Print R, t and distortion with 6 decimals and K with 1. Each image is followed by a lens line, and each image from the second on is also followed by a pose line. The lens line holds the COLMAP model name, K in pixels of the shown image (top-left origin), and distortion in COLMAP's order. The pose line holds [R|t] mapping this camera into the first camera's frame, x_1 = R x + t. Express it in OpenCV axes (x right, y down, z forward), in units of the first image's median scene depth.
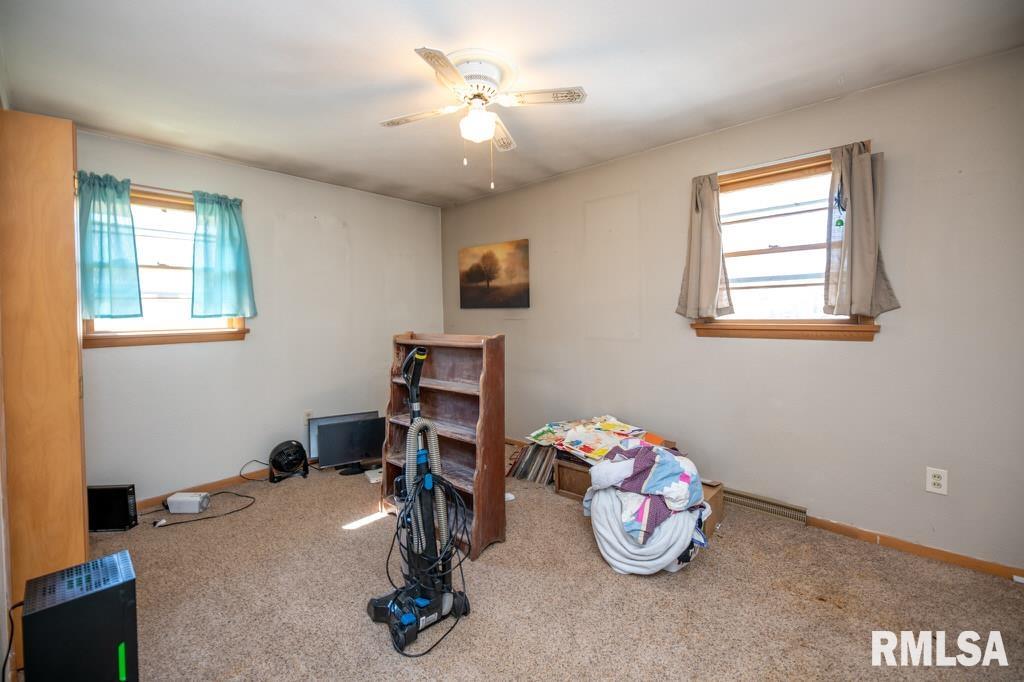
lens RADIAL K [[424.7, 0, 513.2], [0, 424.7, 309.5], [0, 0, 1]] dist [0.001513, 0.000068]
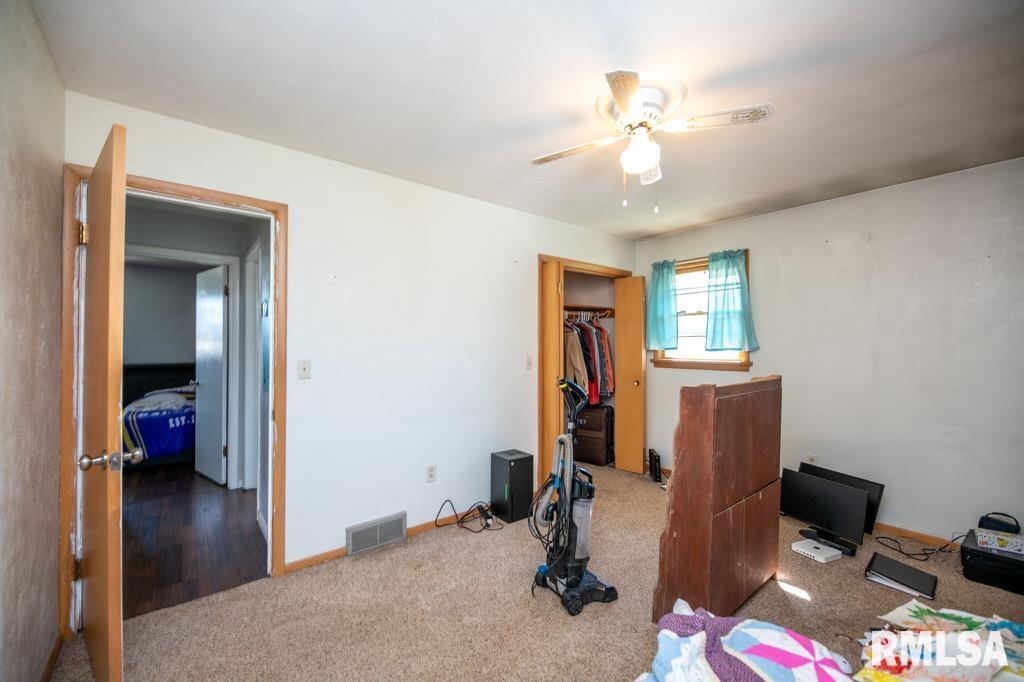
lens RADIAL K [[415.0, 0, 511.5], [0, 415.0, 337.0], [0, 0, 1]] dist [0.001997, 0.000029]
pose [[-0.165969, -0.004800, -0.986119, 0.614085], [-0.000455, 0.999988, -0.004791, -0.016391], [0.986131, -0.000346, -0.165969, 0.613632]]
